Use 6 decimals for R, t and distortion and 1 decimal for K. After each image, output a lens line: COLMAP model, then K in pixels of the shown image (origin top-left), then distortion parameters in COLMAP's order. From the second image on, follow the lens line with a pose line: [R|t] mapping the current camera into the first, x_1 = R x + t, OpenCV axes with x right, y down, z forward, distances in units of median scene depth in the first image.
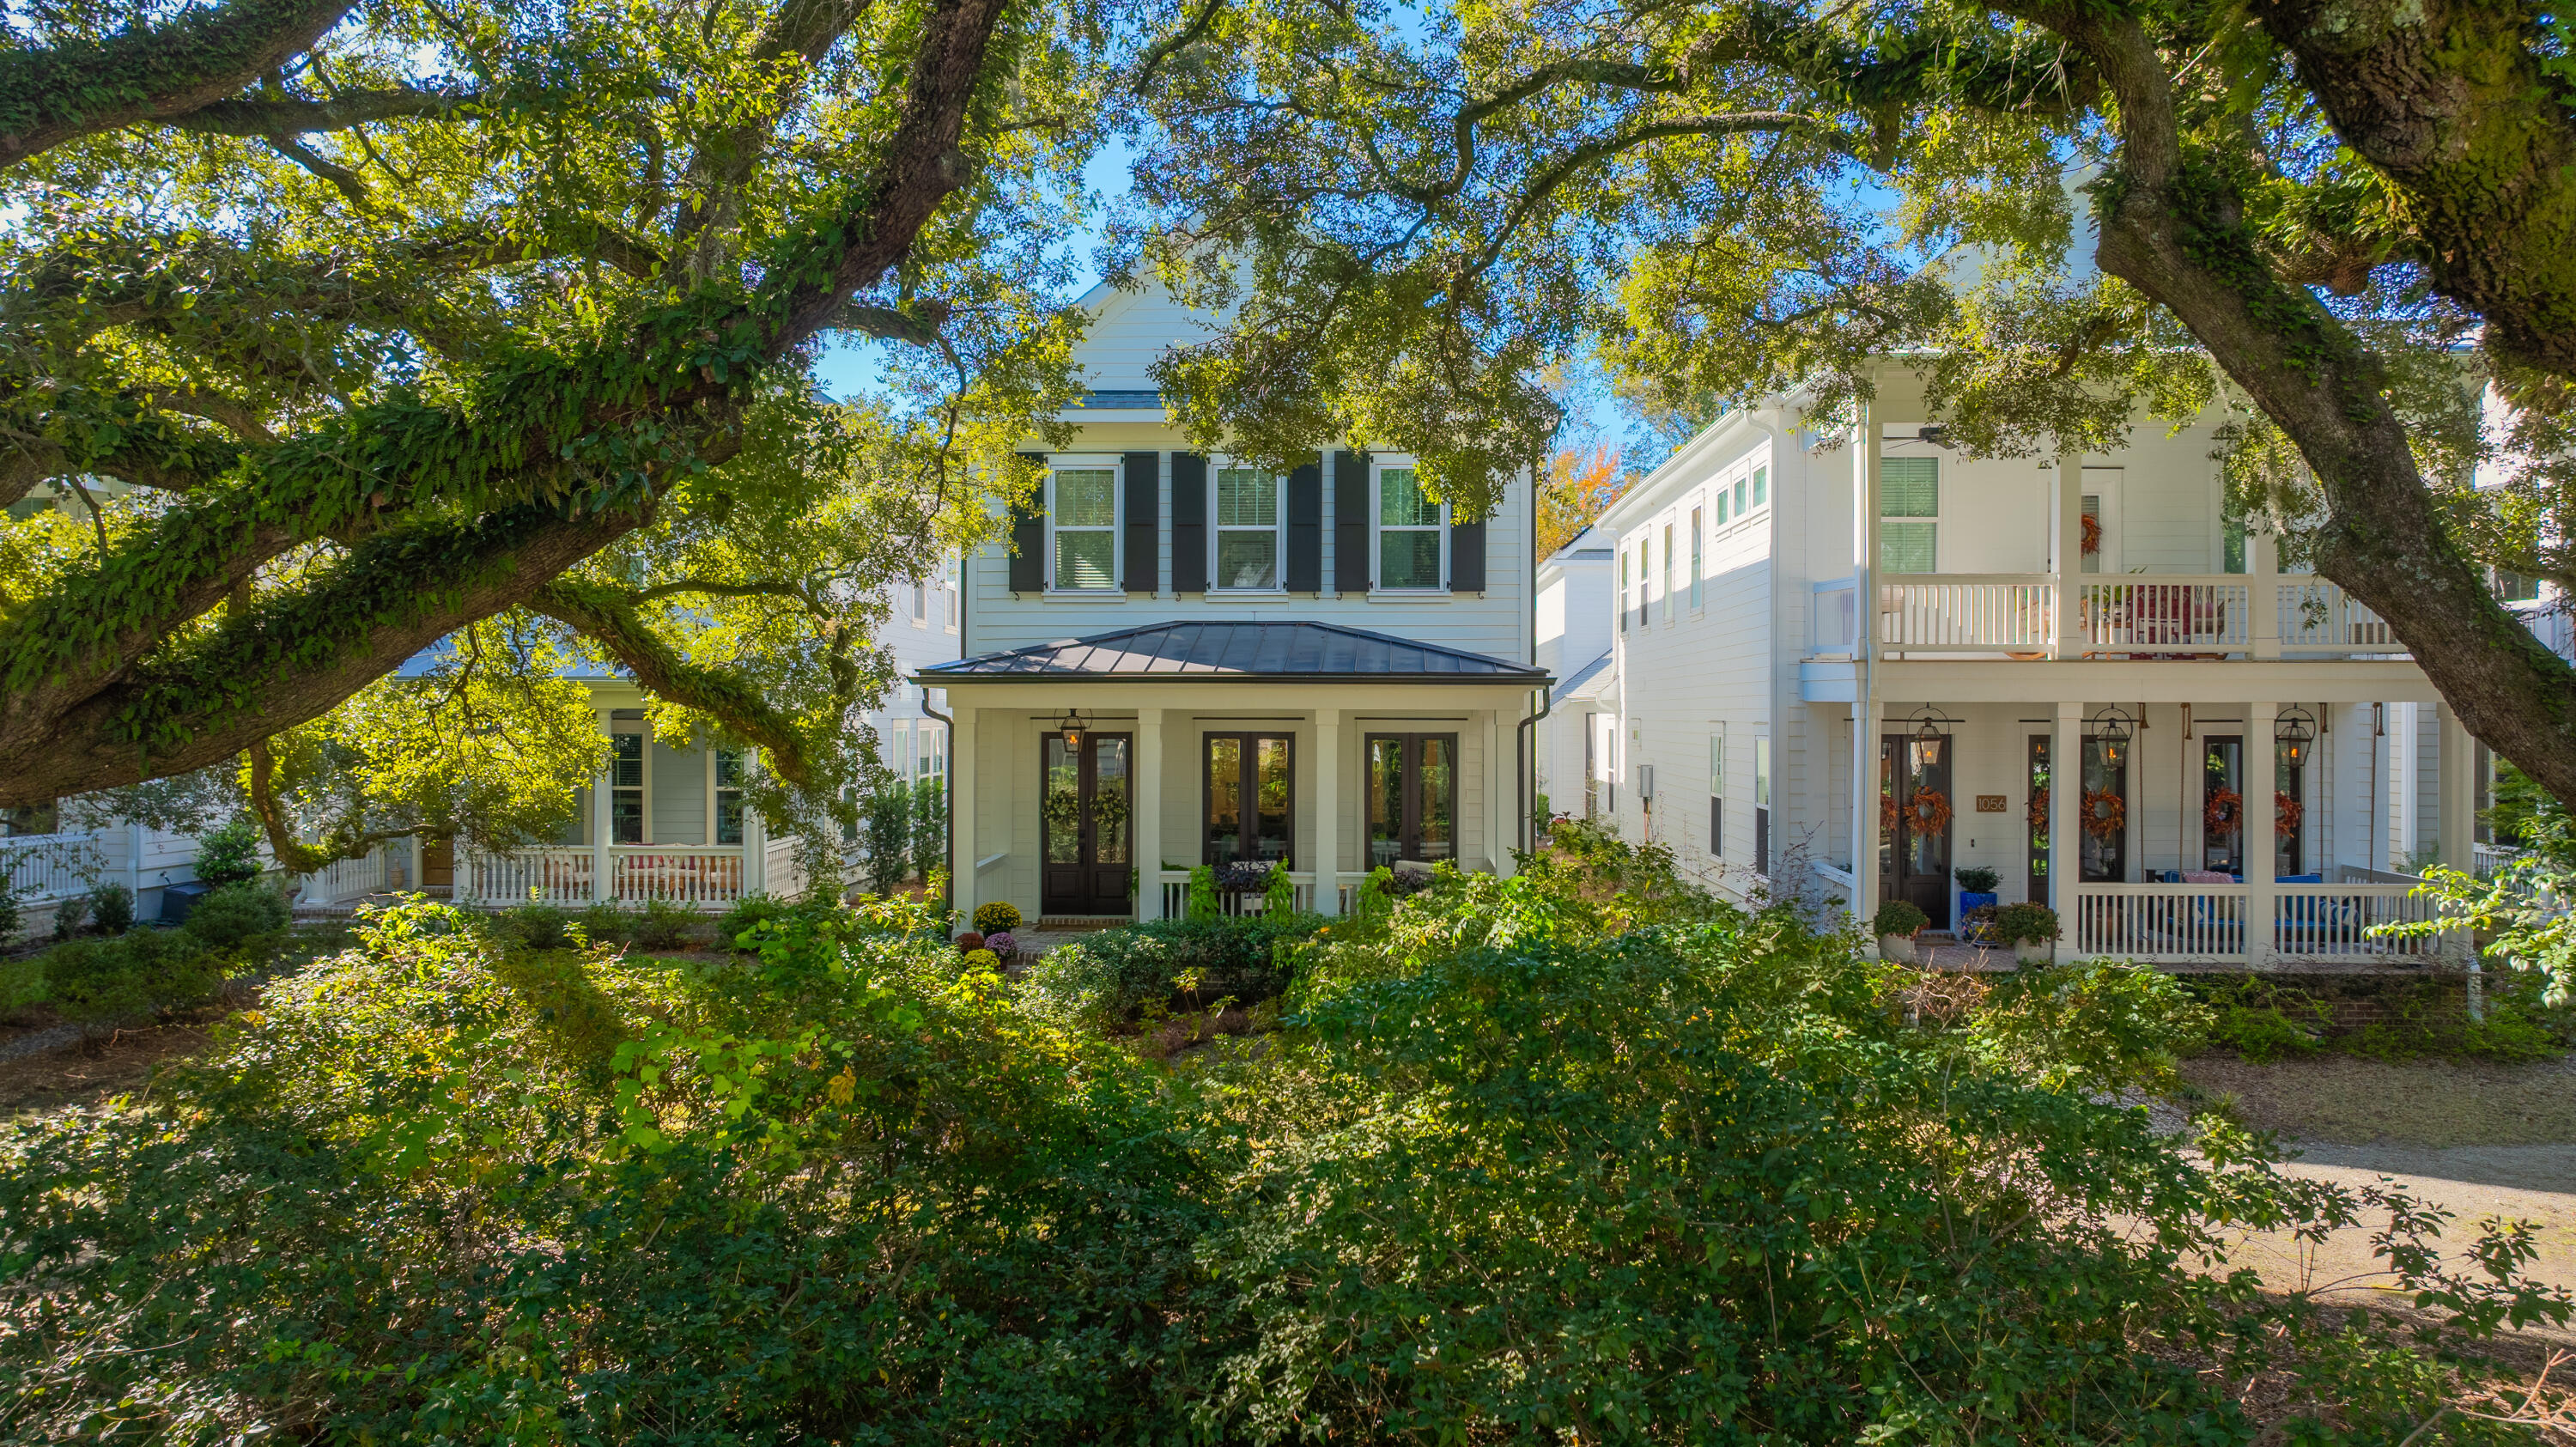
lens RADIAL K [[1805.6, 0, 1291.9], [0, 1805.6, 730.7], [0, 0, 1]] dist [-0.041710, 0.053420]
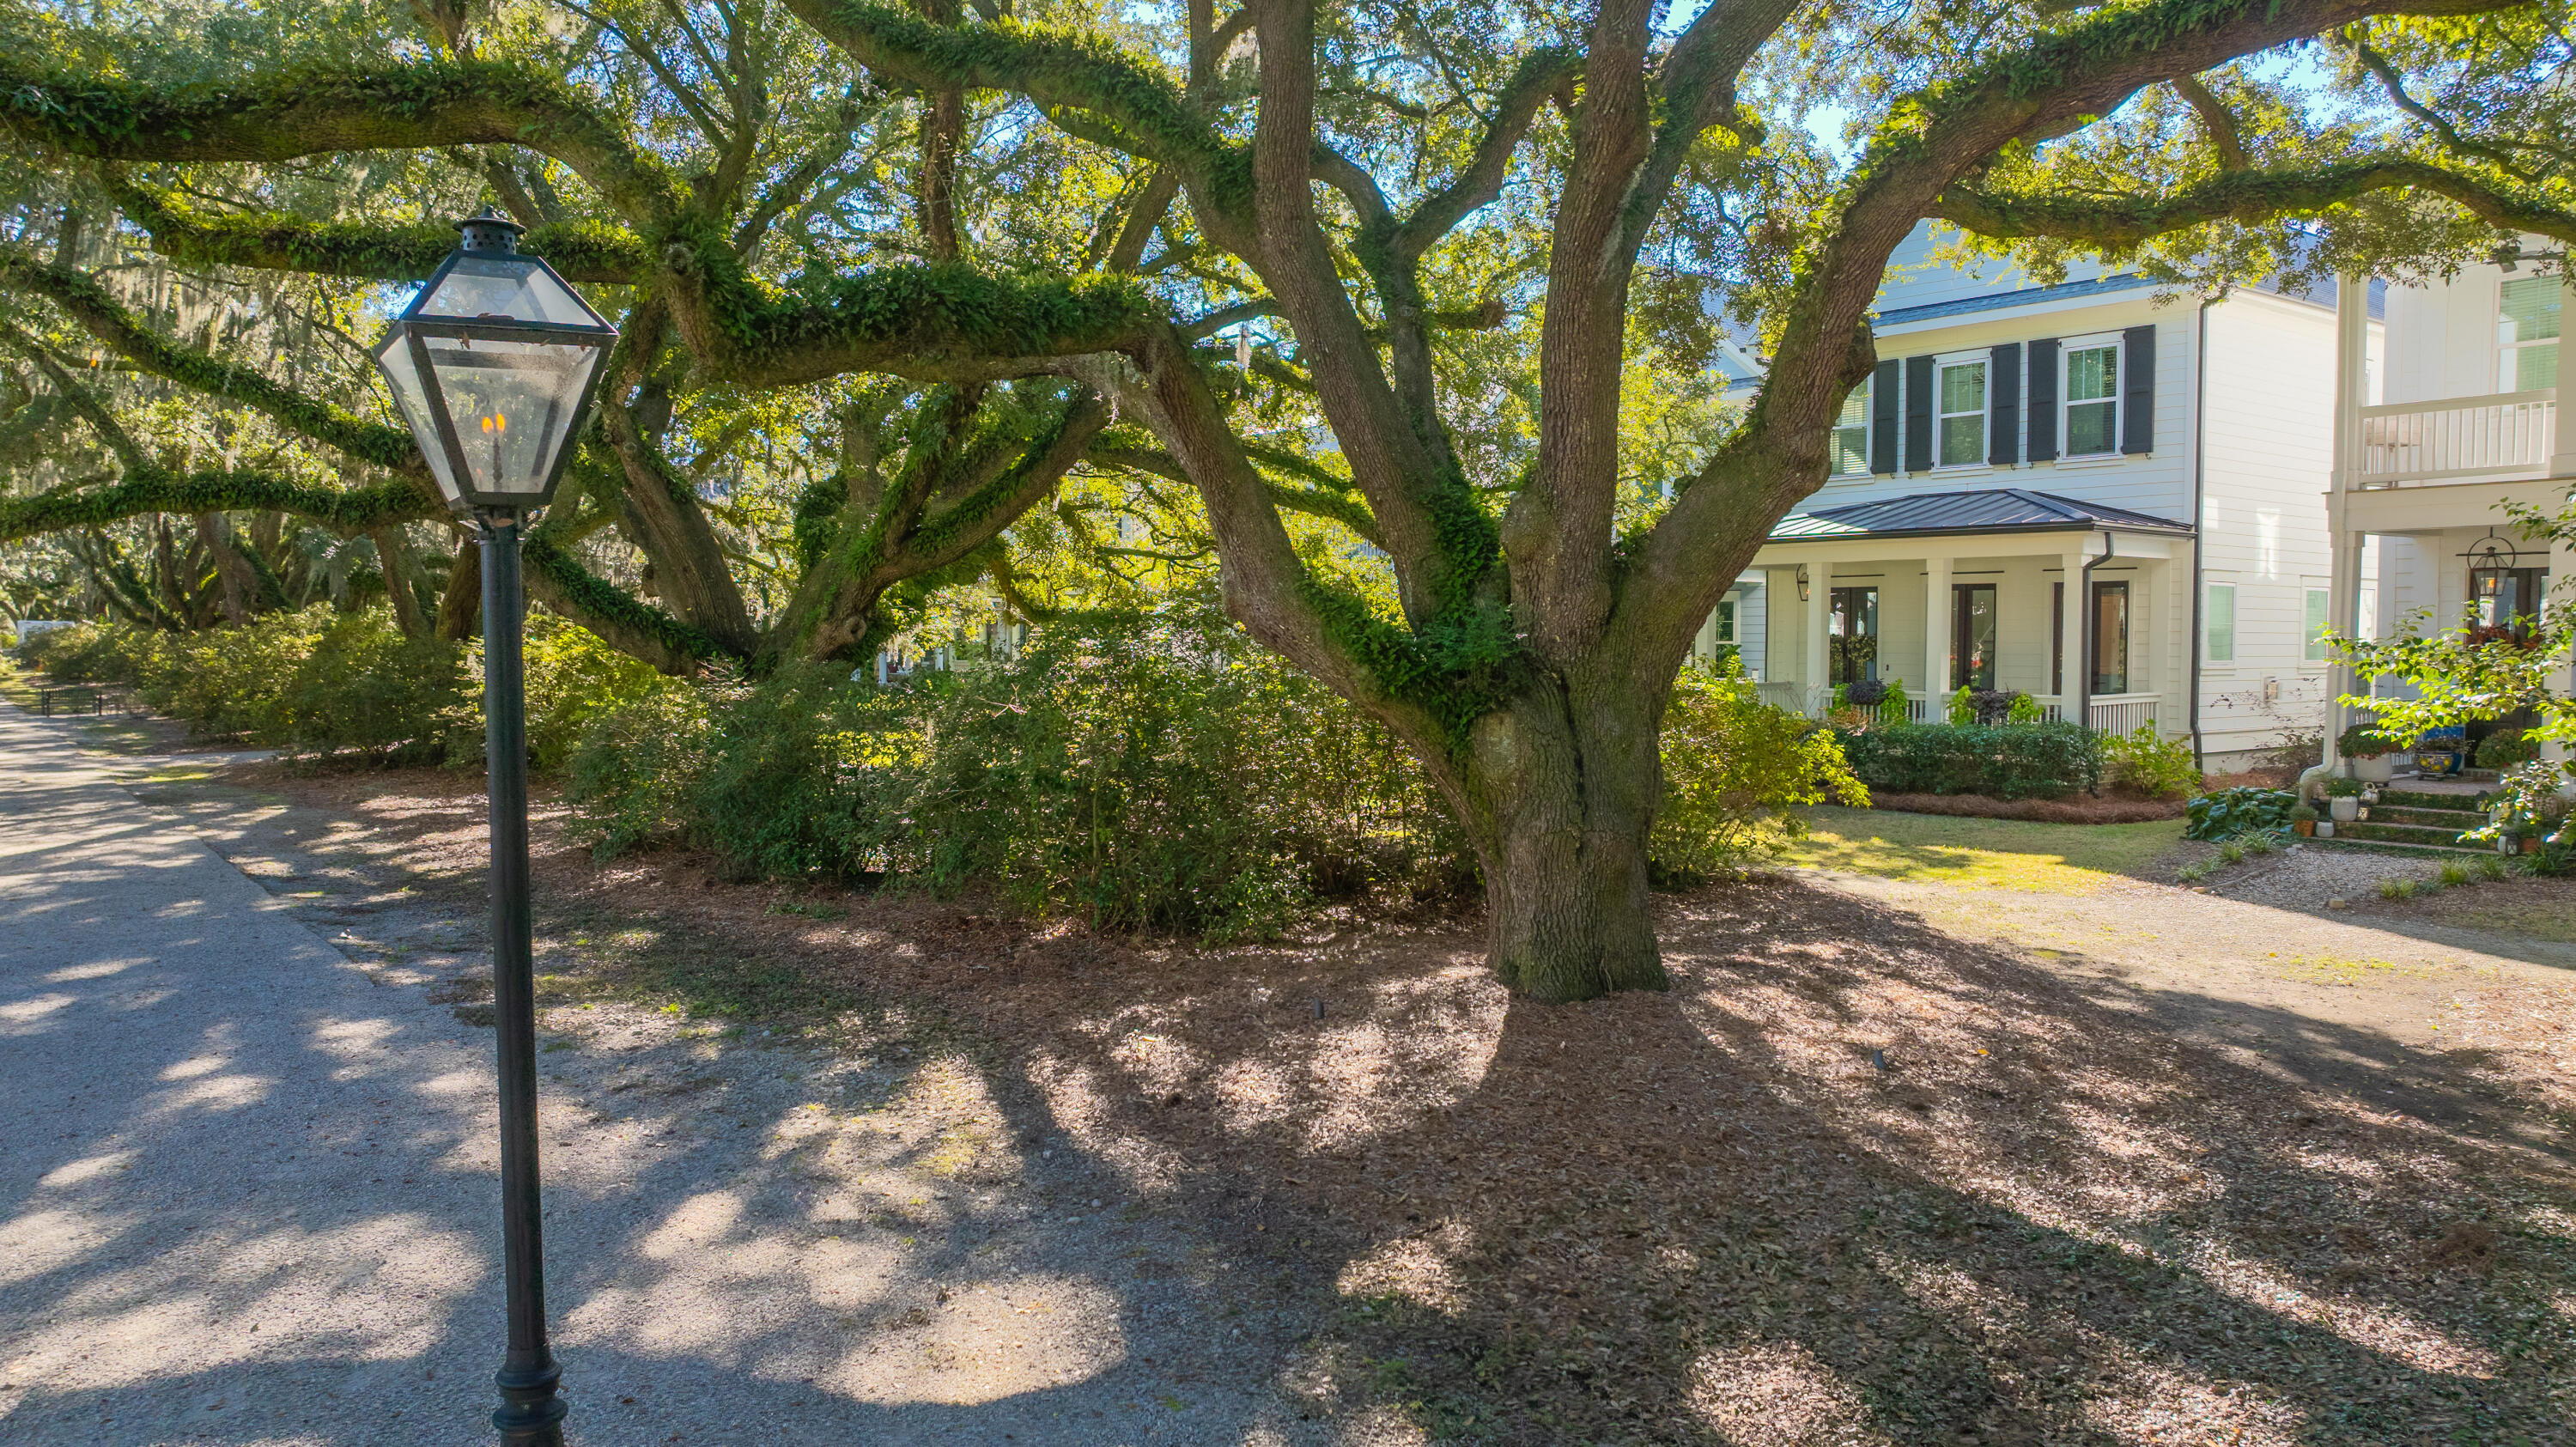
lens RADIAL K [[1805.1, 0, 1288.6], [0, 1805.1, 719.2], [0, 0, 1]] dist [-0.026234, 0.020938]
pose [[0.638235, 0.035652, -0.769016, 0.708026], [-0.010986, 0.999247, 0.037208, 0.058644], [0.769763, -0.015299, 0.638146, -0.134062]]
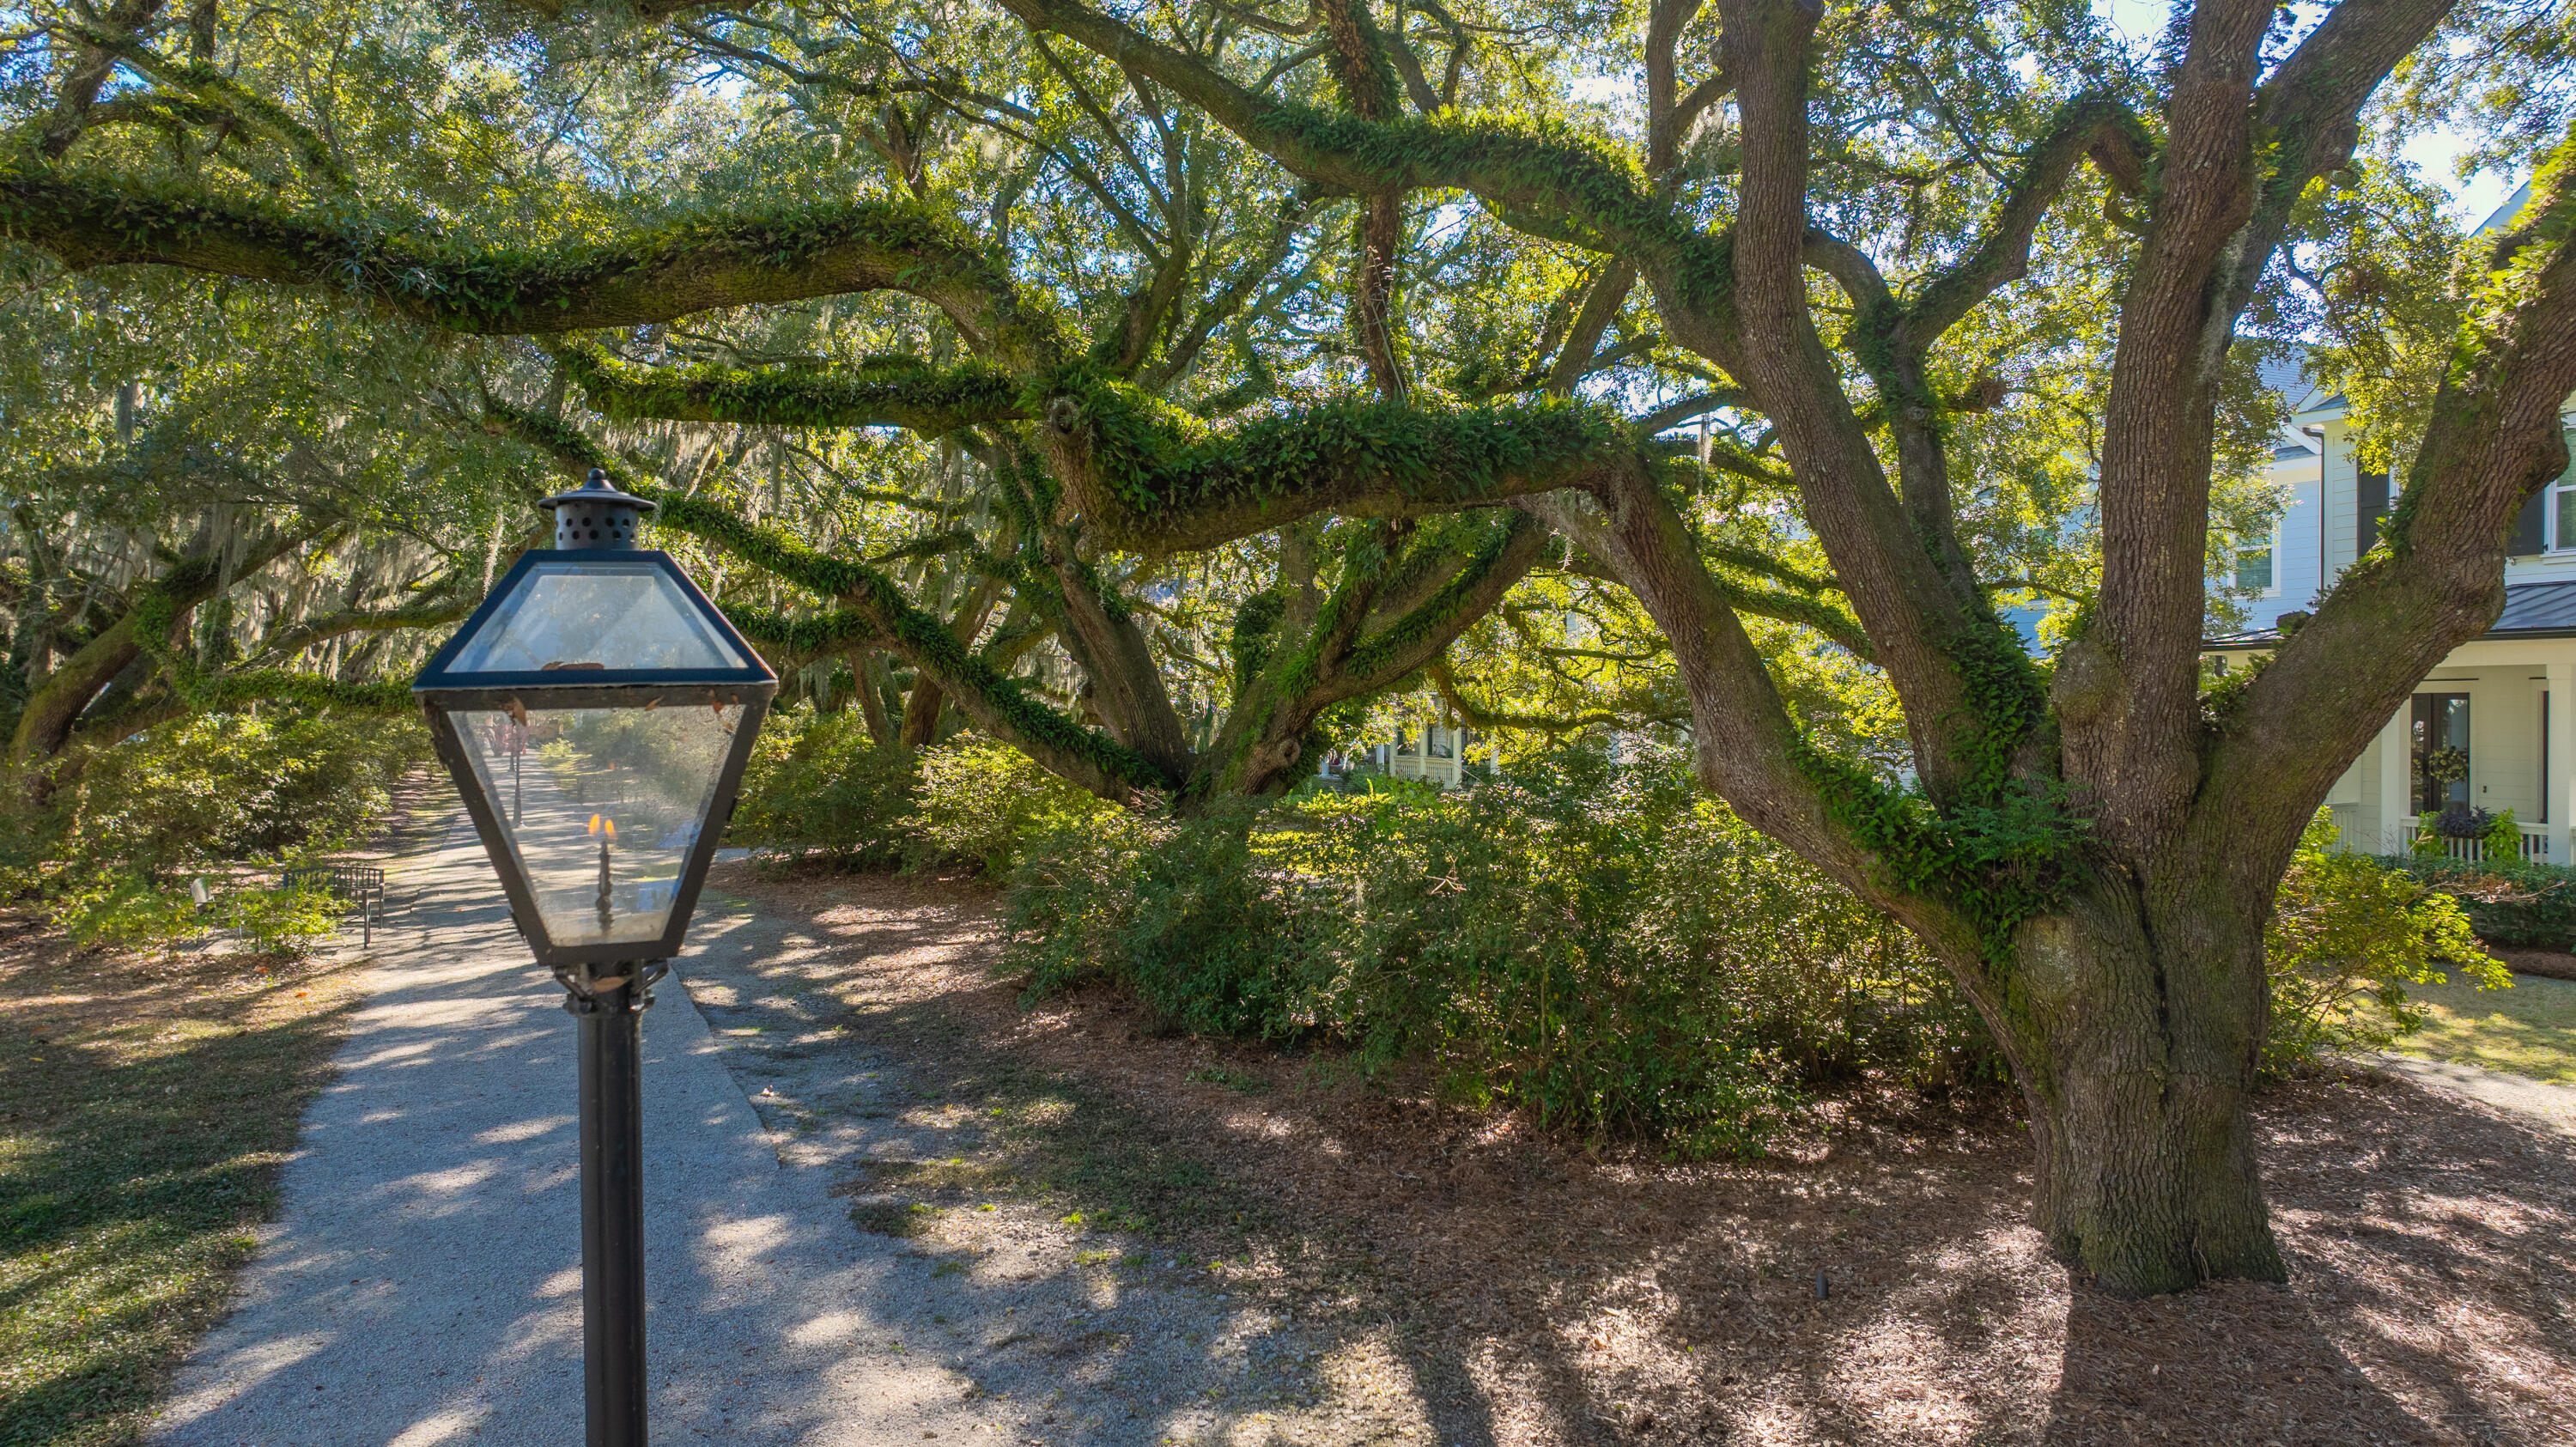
lens RADIAL K [[1805.1, 0, 1293.5], [0, 1805.1, 721.6], [0, 0, 1]] dist [-0.026234, 0.020938]
pose [[0.435758, 0.004132, -0.900054, 0.637801], [-0.011412, 0.999934, -0.000934, 0.030605], [0.899992, 0.010678, 0.435776, -0.090734]]
